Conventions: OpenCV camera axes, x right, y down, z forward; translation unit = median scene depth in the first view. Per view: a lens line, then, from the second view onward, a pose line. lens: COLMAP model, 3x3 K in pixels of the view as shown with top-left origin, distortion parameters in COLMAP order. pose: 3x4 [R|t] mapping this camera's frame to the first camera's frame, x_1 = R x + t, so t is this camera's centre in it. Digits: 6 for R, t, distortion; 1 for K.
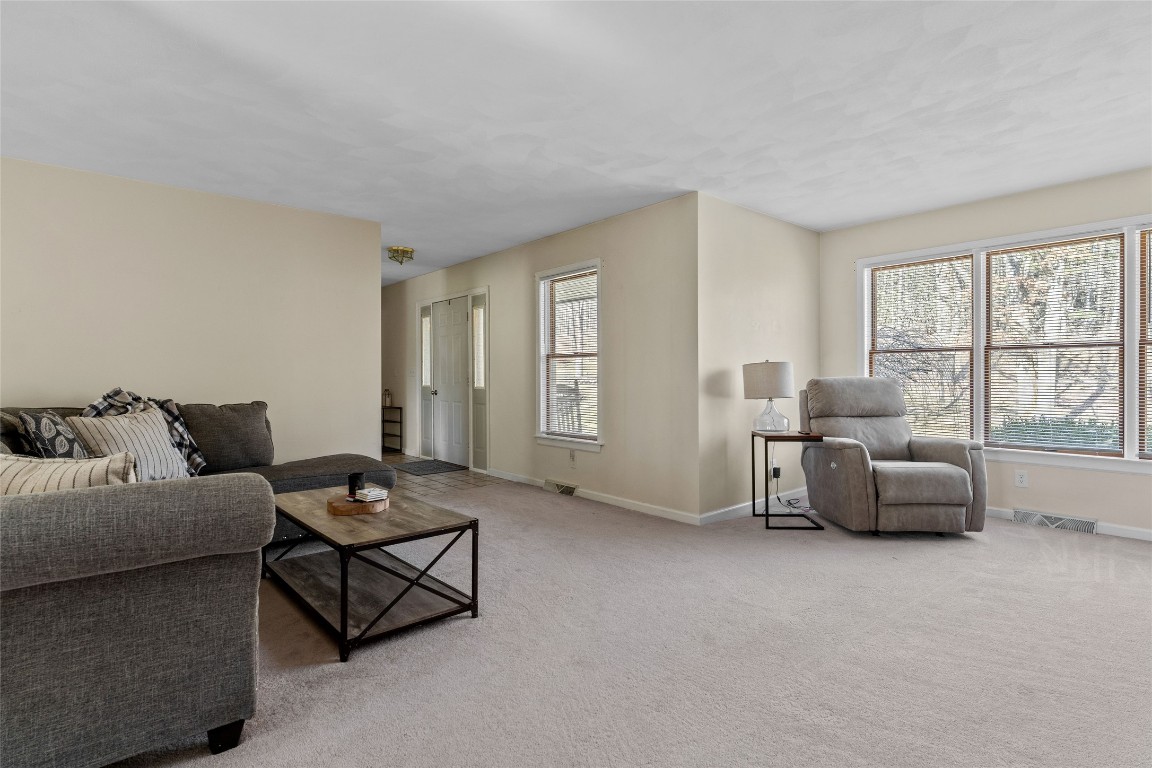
lens RADIAL K [[571.8, 0, 574.4], [0, 571.8, 378.4], [0, 0, 1]] dist [-0.001447, -0.000004]
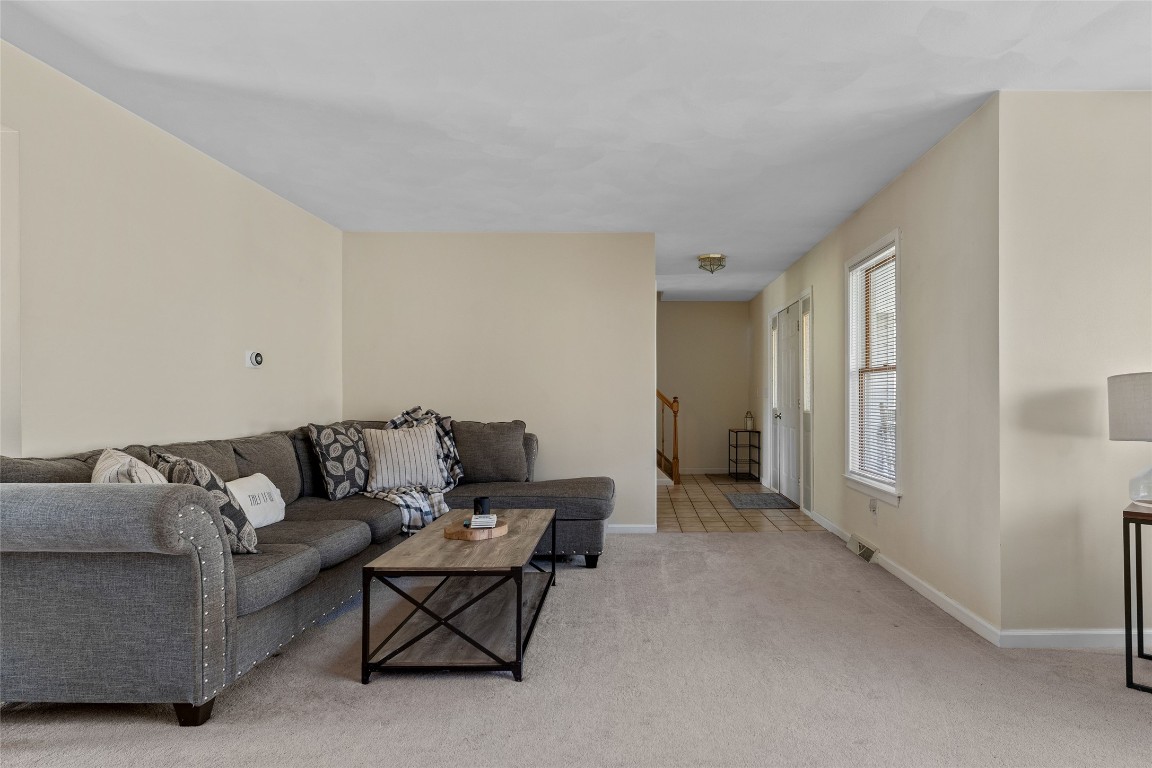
lens RADIAL K [[618.8, 0, 645.3], [0, 618.8, 400.6], [0, 0, 1]] dist [-0.000998, -0.000160]
pose [[0.760490, 0.005407, -0.649327, 0.368636], [-0.003698, 0.999985, 0.003996, -0.002416], [0.649339, -0.000638, 0.760499, 0.274499]]
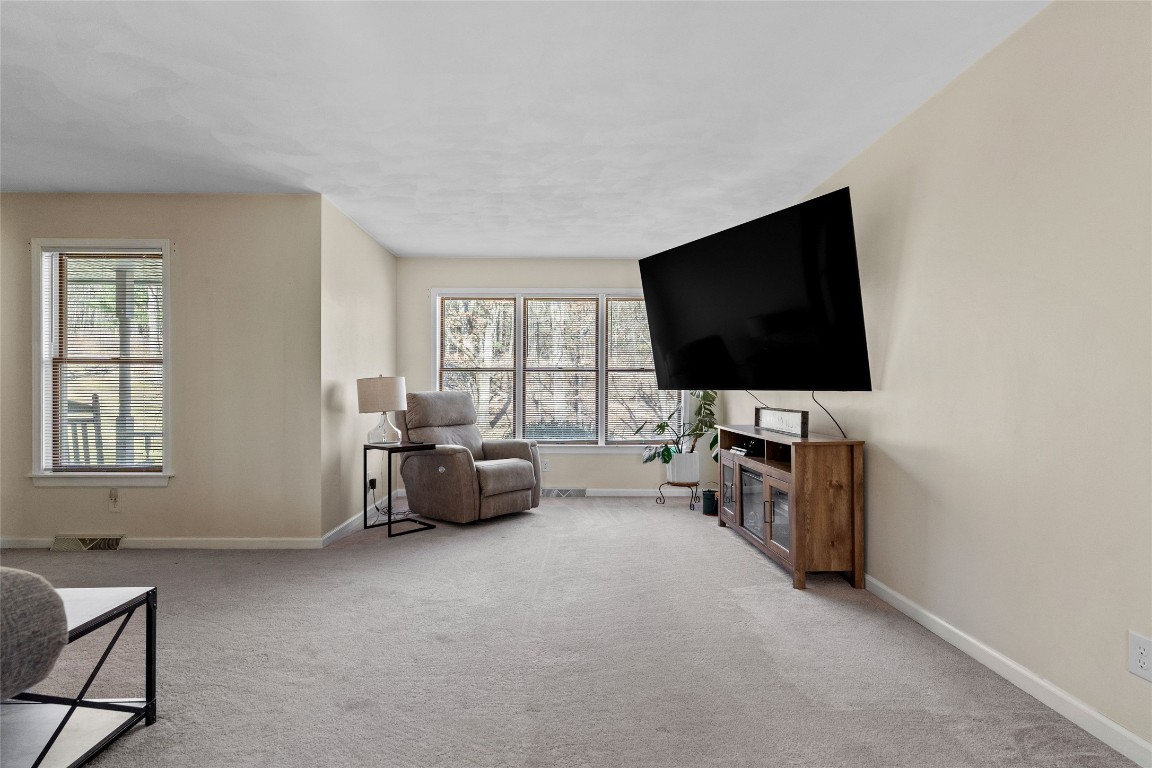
lens RADIAL K [[568.1, 0, 574.7], [0, 568.1, 392.1], [0, 0, 1]] dist [-0.000991, 0.000037]
pose [[0.631753, 0.001375, 0.775168, -0.254713], [-0.001852, 0.999998, -0.000264, -0.001185], [-0.775167, -0.001269, 0.631755, 0.085524]]
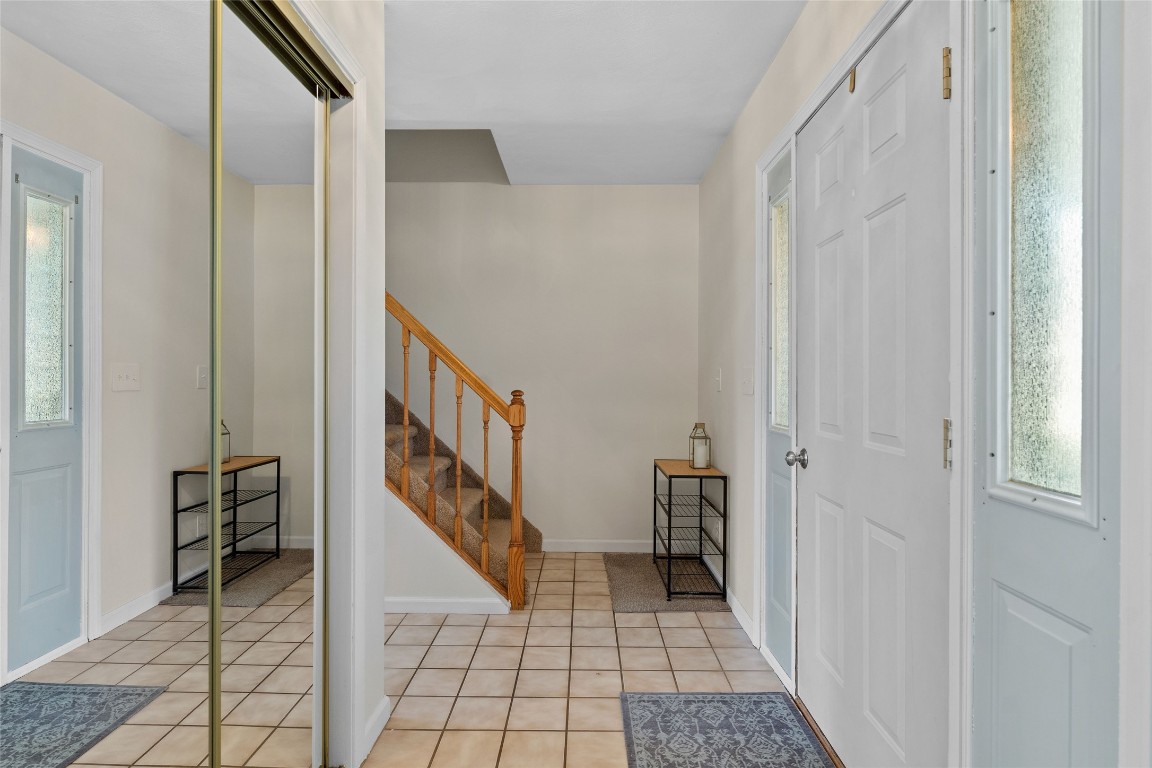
lens RADIAL K [[584.8, 0, 576.0], [0, 584.8, 384.0], [0, 0, 1]] dist [-0.000256, 0.000003]
pose [[0.741299, 0.009538, -0.671107, -0.239372], [-0.006283, 0.999954, 0.007272, -0.019943], [0.671145, -0.001174, 0.741325, 1.266557]]
